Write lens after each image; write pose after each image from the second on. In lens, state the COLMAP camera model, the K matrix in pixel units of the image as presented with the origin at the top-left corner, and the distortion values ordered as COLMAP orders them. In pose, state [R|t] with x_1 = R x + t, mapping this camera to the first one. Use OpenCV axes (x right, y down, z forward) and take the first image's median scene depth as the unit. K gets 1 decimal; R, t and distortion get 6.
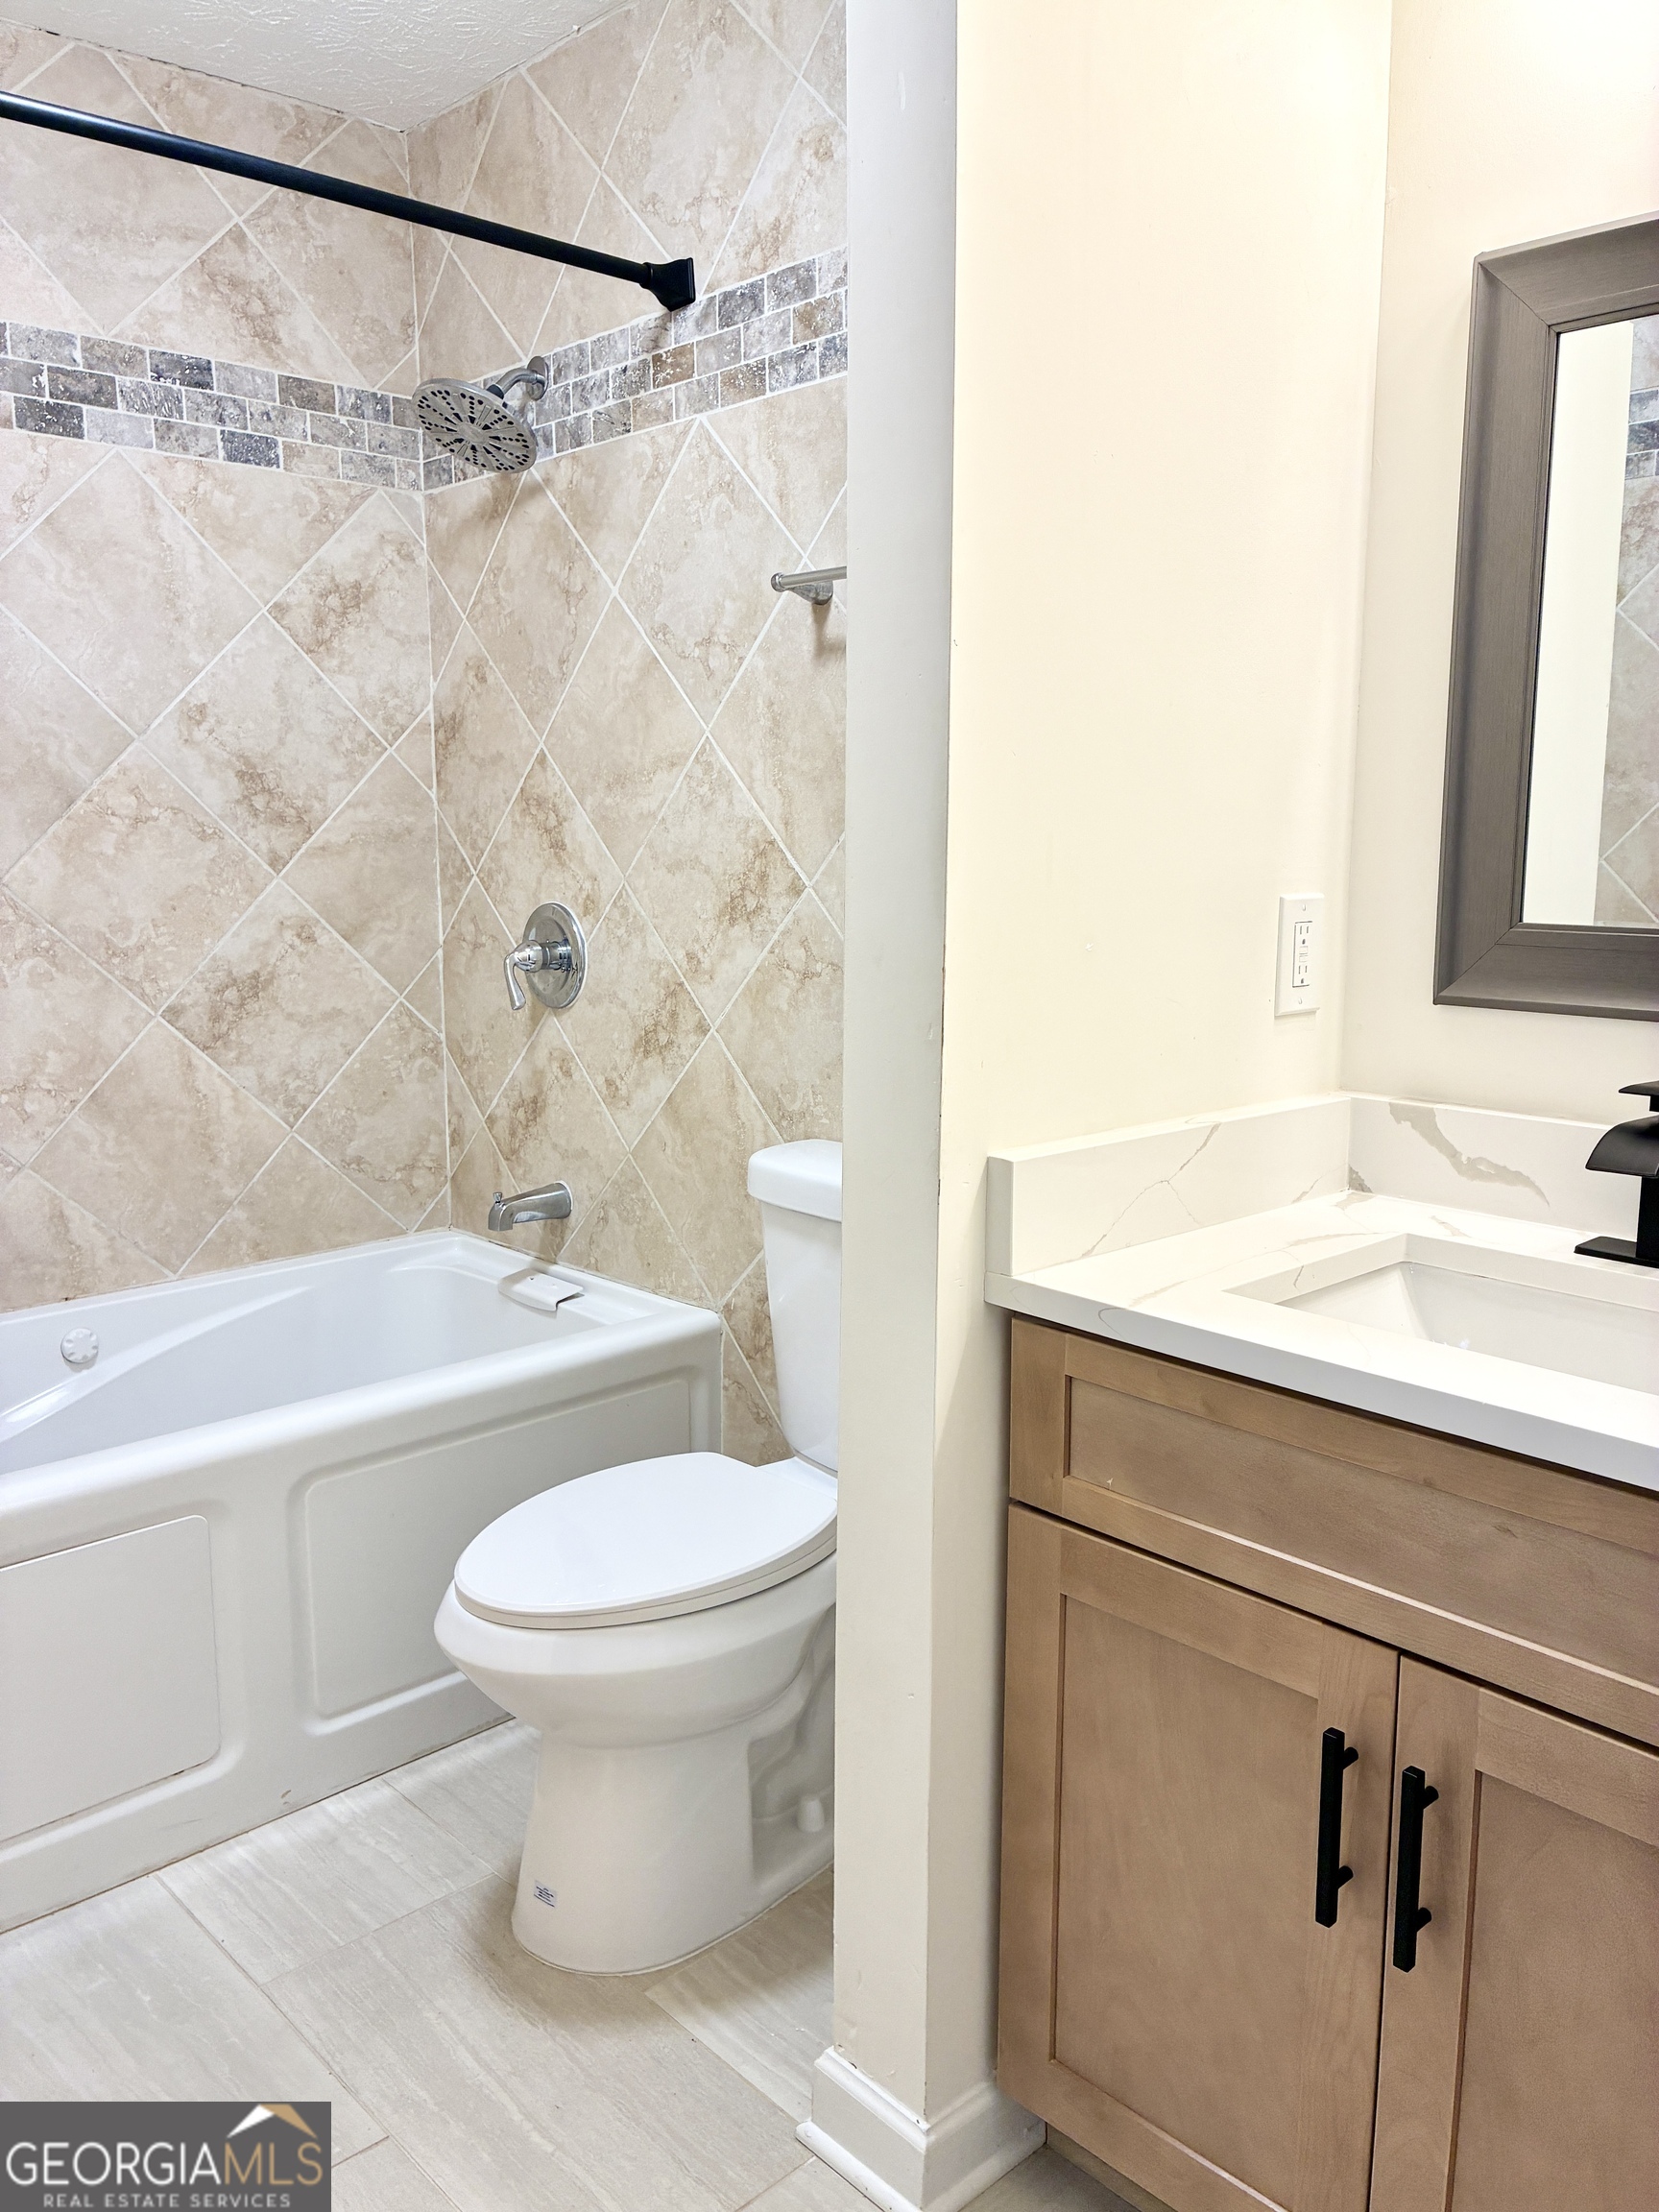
lens RADIAL K [[1676.8, 0, 838.1], [0, 1676.8, 1083.1], [0, 0, 1]] dist [0.045877, -0.053932]
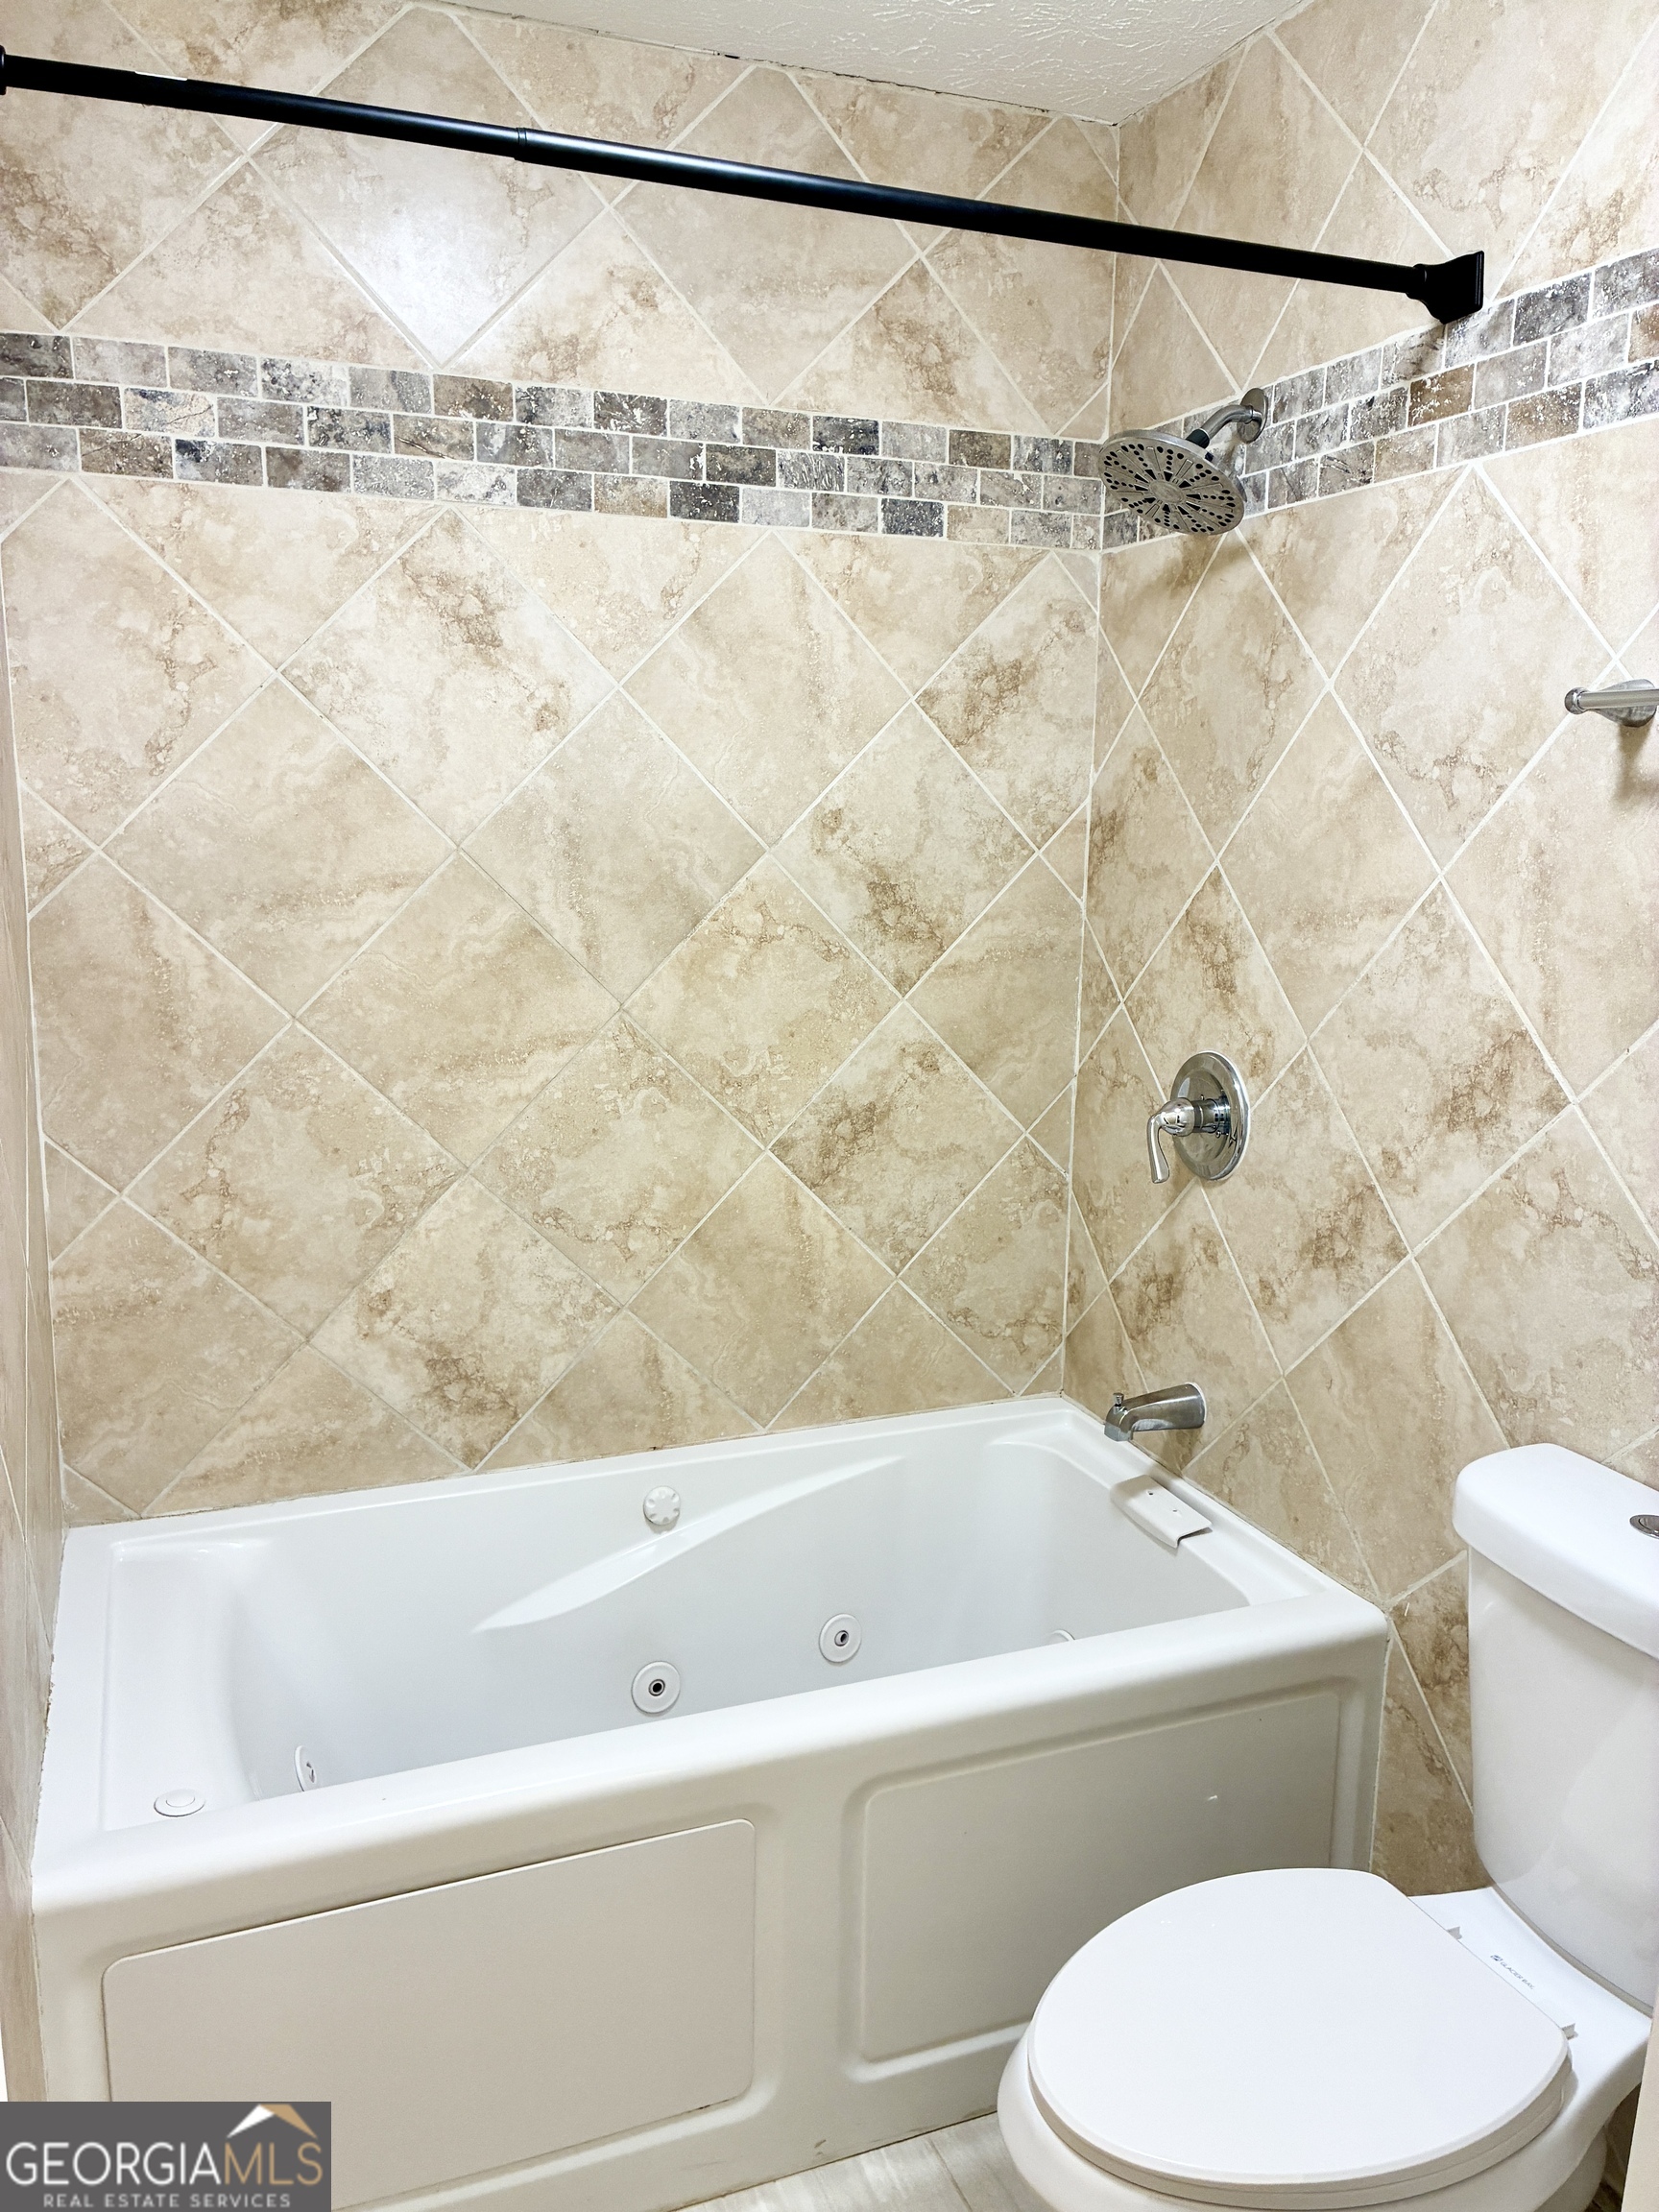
lens RADIAL K [[1676.8, 0, 815.1], [0, 1676.8, 1102.9], [0, 0, 1]] dist [0.045877, -0.053932]
pose [[0.924418, 0.085169, -0.371749, -0.043821], [-0.074862, 0.996305, 0.042099, -0.109681], [0.373961, -0.011087, 0.927378, 0.170330]]
